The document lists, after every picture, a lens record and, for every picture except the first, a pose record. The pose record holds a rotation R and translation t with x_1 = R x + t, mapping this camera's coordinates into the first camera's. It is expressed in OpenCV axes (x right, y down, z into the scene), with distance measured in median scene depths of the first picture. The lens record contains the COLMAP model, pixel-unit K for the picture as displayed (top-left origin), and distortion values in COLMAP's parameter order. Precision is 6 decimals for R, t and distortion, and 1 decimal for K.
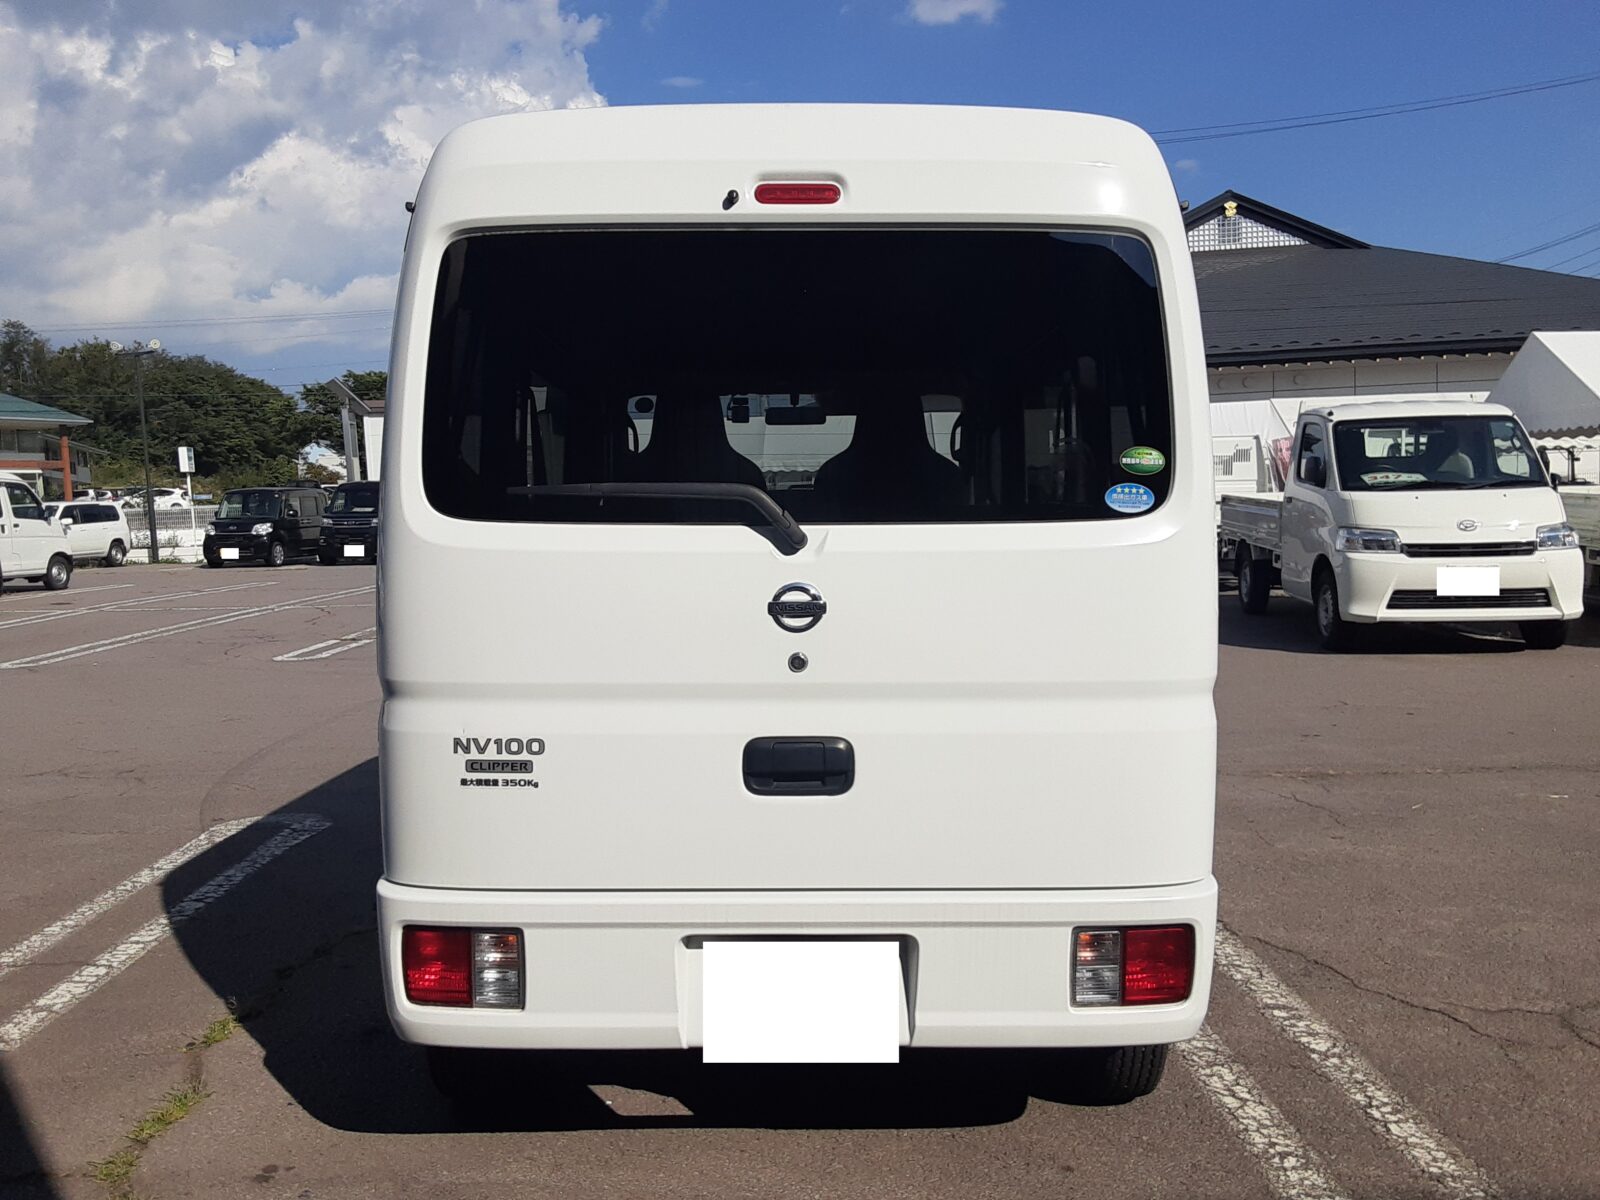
lens RADIAL K [[1302.0, 0, 797.9], [0, 1302.0, 623.9], [0, 0, 1]] dist [0.104435, -0.162214]
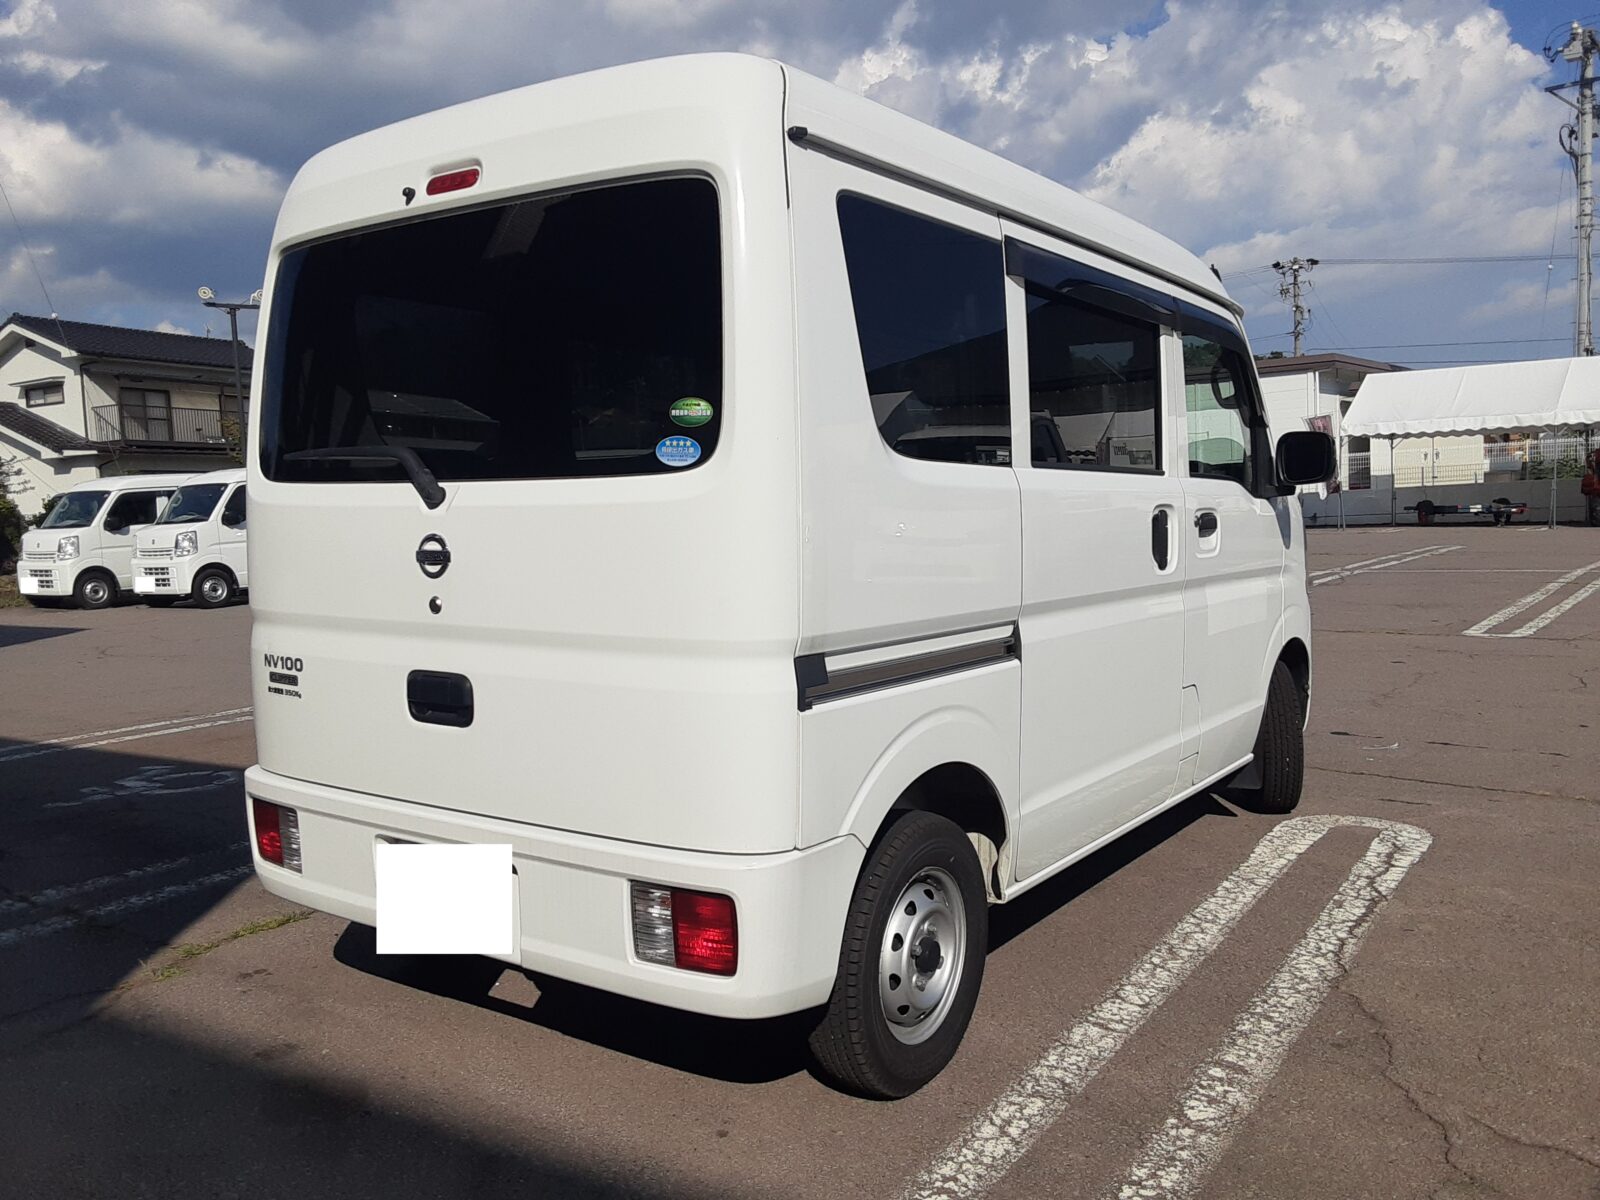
lens RADIAL K [[1298.5, 0, 794.7], [0, 1298.5, 612.7], [0, 0, 1]] dist [0.109716, -0.167689]
pose [[0.813058, 0.043480, -0.580557, 0.173024], [-0.035329, 0.999054, 0.025346, -0.000655], [0.581110, -0.000098, 0.813825, 0.050637]]
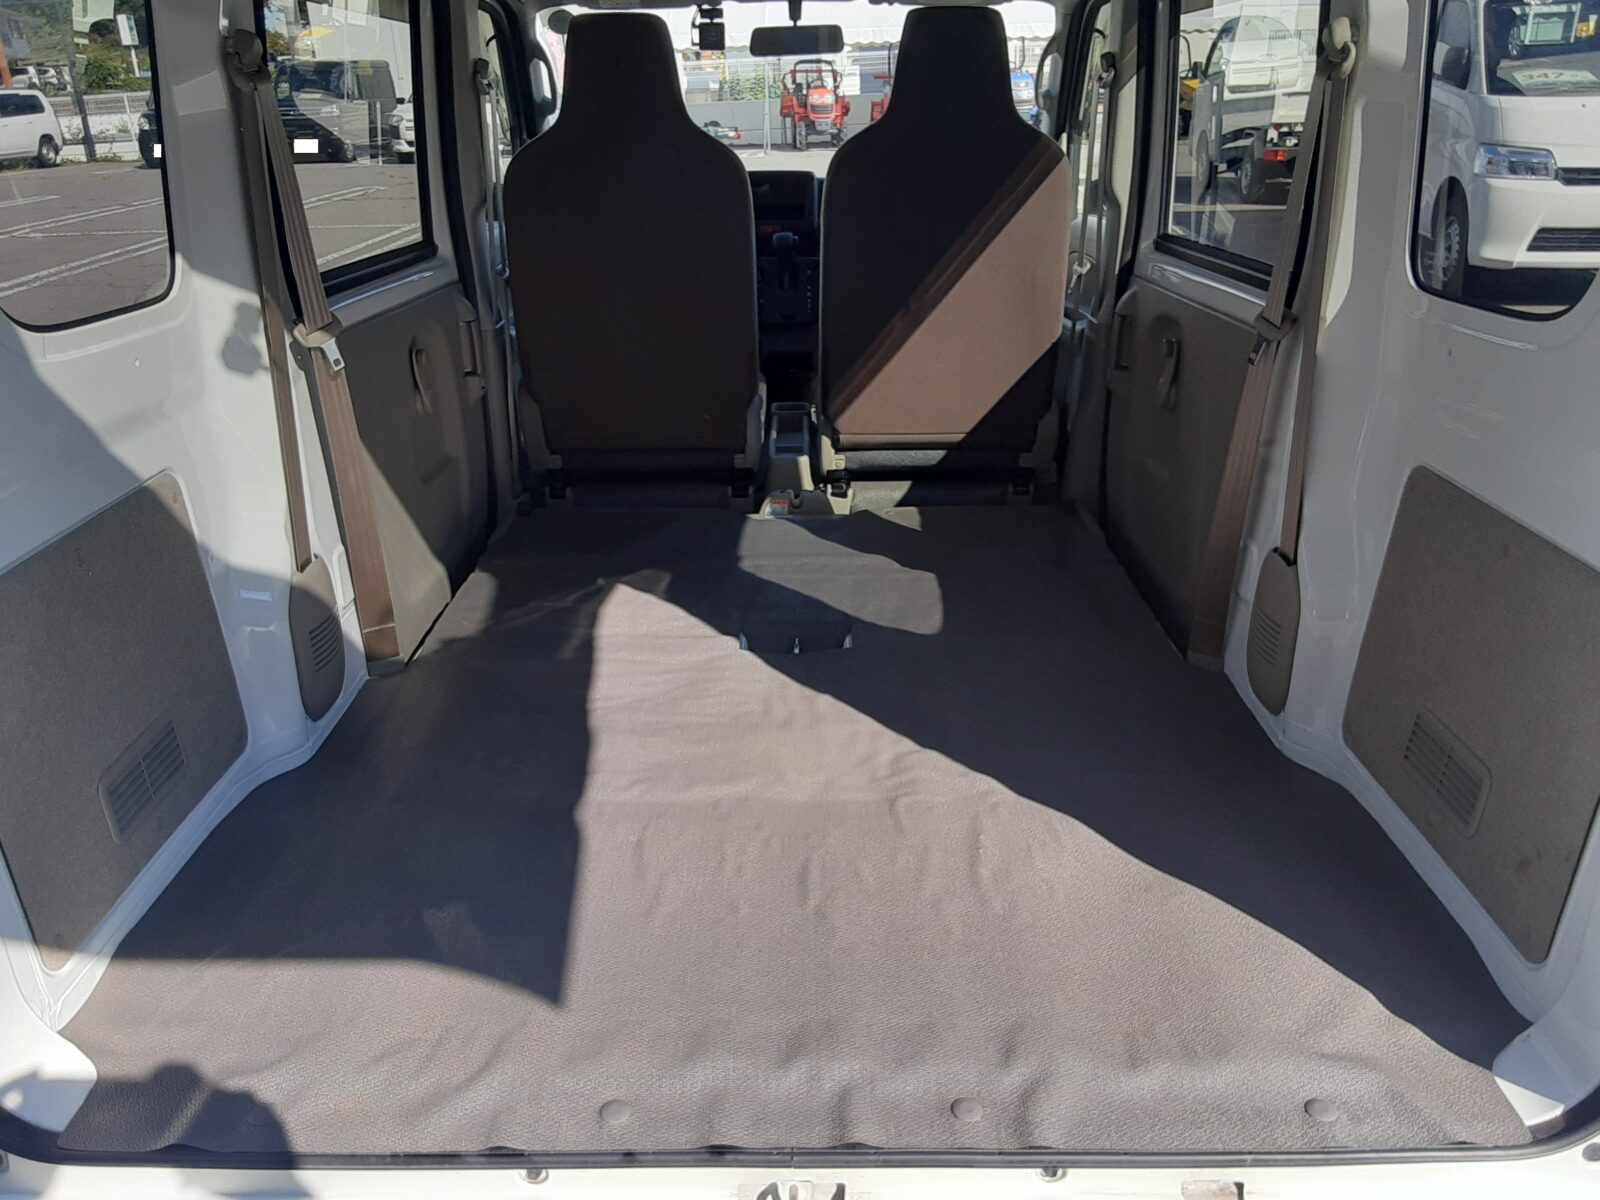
lens RADIAL K [[1318.7, 0, 794.1], [0, 1318.7, 621.7], [0, 0, 1]] dist [0.059173, -0.090194]
pose [[0.999922, -0.005470, -0.011192, 0.001359], [0.008558, 0.954500, 0.298088, -0.034994], [0.009052, -0.298161, 0.954473, 0.119938]]
